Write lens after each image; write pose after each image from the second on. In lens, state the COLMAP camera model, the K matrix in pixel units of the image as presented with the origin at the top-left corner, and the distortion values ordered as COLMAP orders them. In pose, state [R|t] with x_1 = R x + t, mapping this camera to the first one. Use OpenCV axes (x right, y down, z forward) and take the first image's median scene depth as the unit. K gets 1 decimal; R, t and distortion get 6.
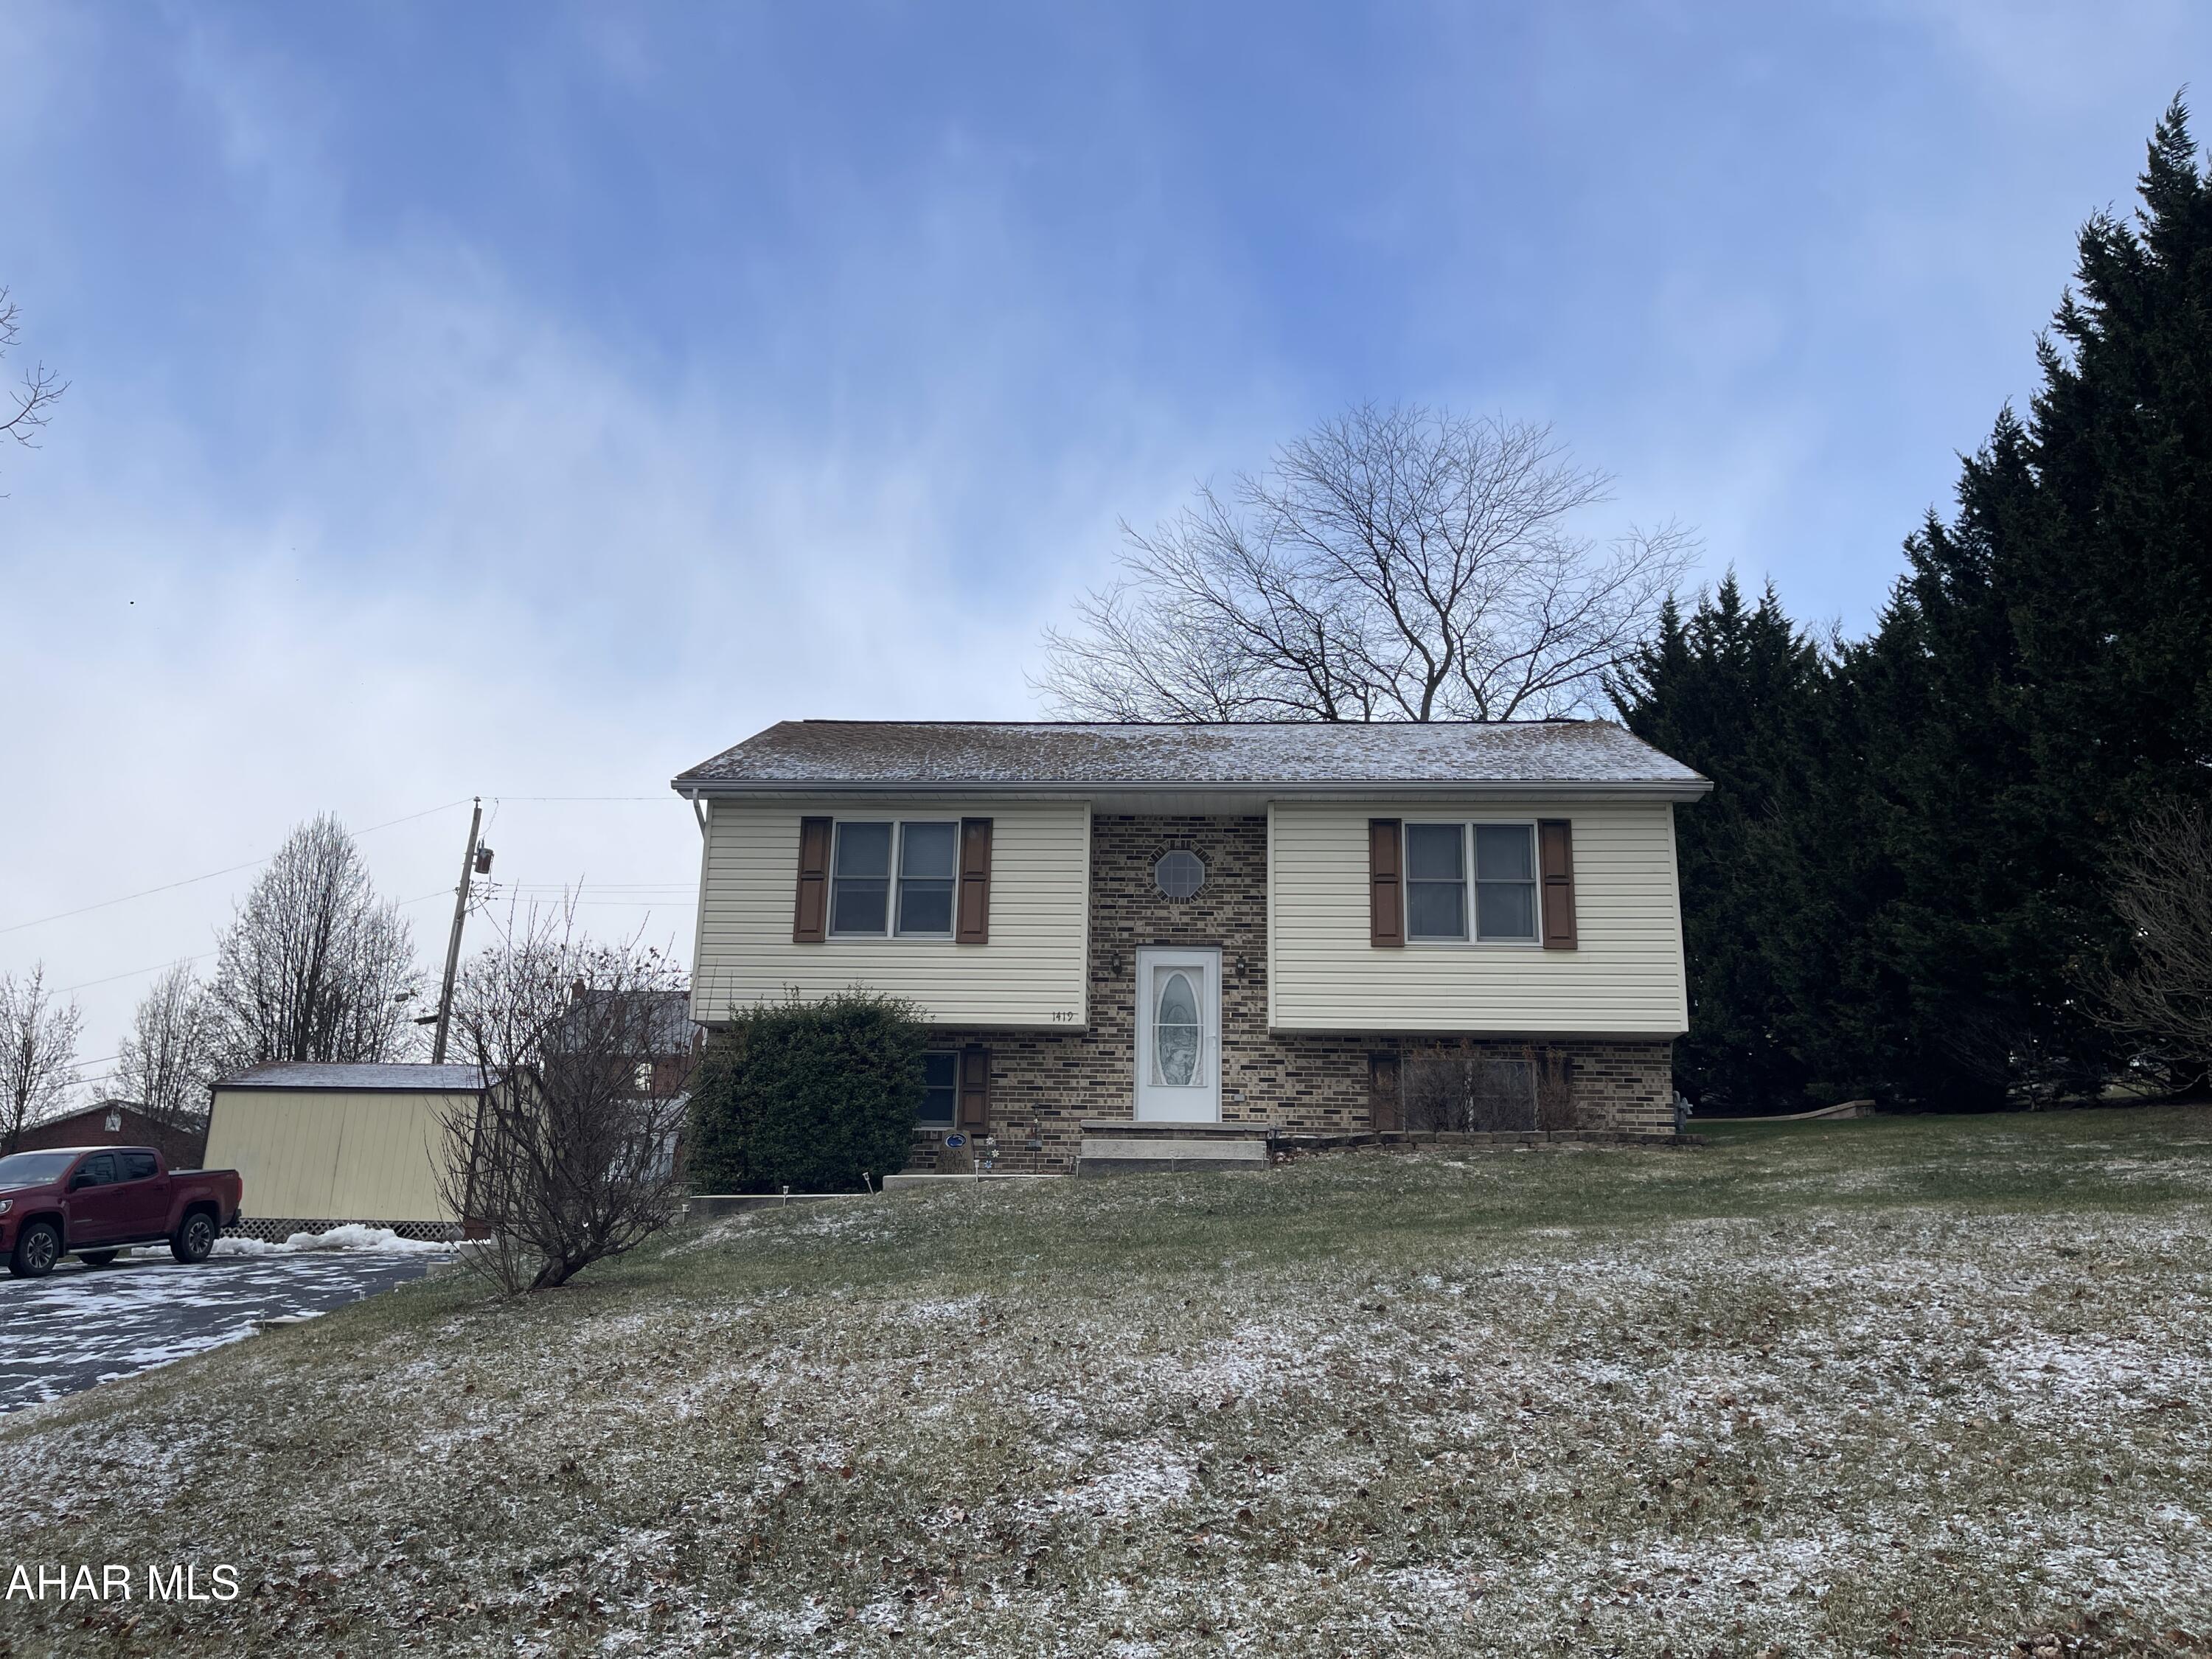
lens RADIAL K [[1660.3, 0, 1109.3], [0, 1660.3, 837.0], [0, 0, 1]] dist [0.040915, -0.013532]
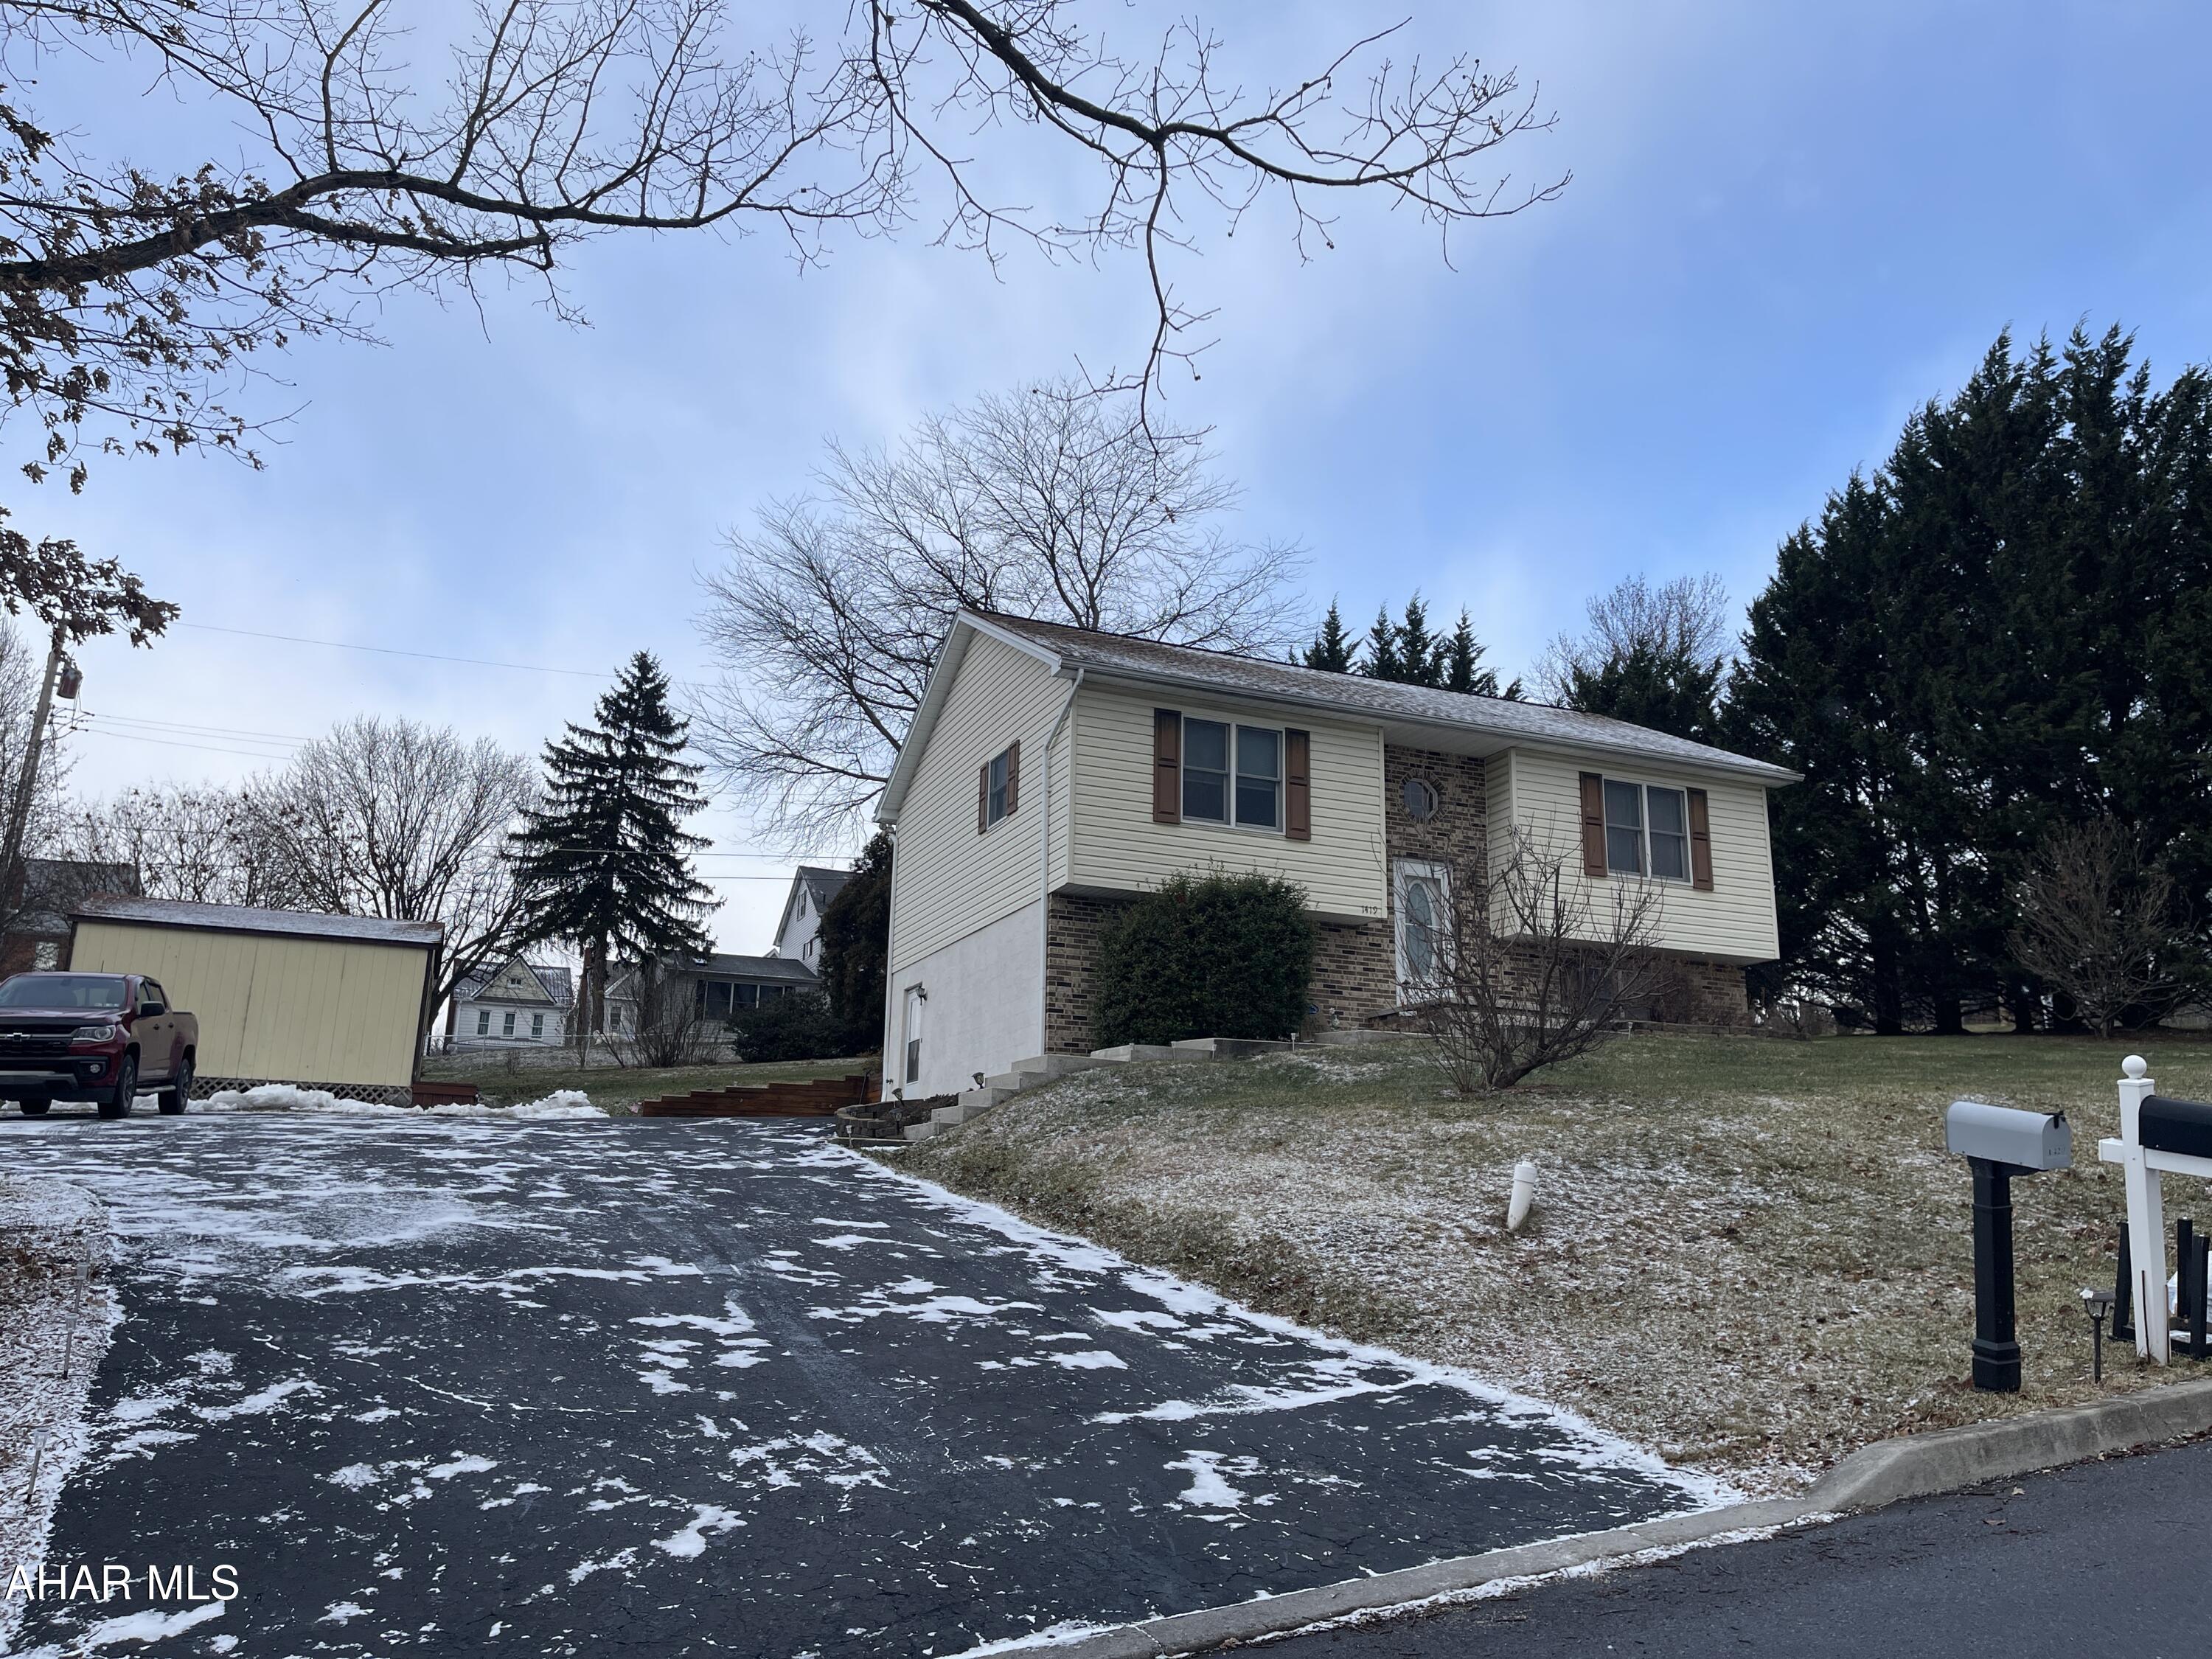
lens RADIAL K [[1660.3, 0, 1099.8], [0, 1660.3, 829.6], [0, 0, 1]] dist [0.040915, -0.013532]
pose [[0.893407, 0.104057, 0.437030, -0.693060], [-0.114709, 0.993397, -0.002030, 0.074365], [-0.434356, -0.048318, 0.899445, 0.037765]]
